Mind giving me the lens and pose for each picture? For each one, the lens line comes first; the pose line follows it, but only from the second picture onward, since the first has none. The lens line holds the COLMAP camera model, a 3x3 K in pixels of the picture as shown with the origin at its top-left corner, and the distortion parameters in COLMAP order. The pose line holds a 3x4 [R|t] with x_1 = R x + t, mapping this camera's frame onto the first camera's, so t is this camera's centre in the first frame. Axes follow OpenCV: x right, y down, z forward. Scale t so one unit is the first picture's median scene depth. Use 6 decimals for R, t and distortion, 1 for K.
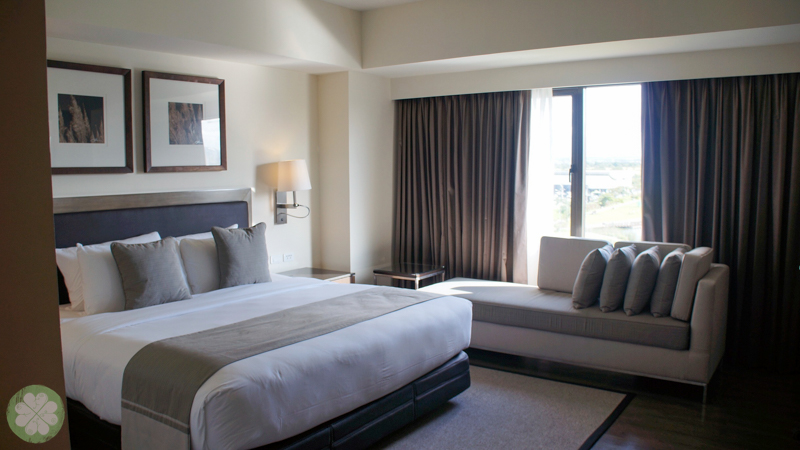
lens RADIAL K [[637.7, 0, 400.0], [0, 637.7, 225.0], [0, 0, 1]] dist [-0.096774, 0.002539]
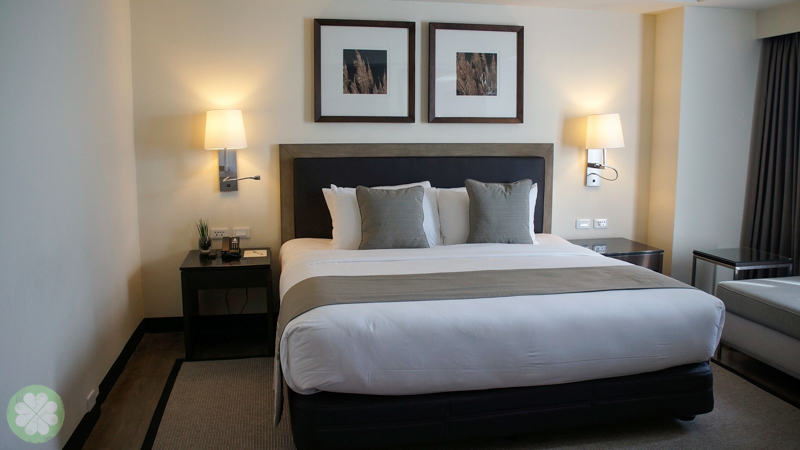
lens RADIAL K [[666.5, 0, 400.0], [0, 666.5, 225.0], [0, 0, 1]] dist [-0.098298, 0.014683]
pose [[0.733024, 0.108579, -0.671481, 0.319894], [-0.072809, 0.994031, 0.081253, -0.002870], [0.676295, -0.010670, 0.736554, 0.174189]]
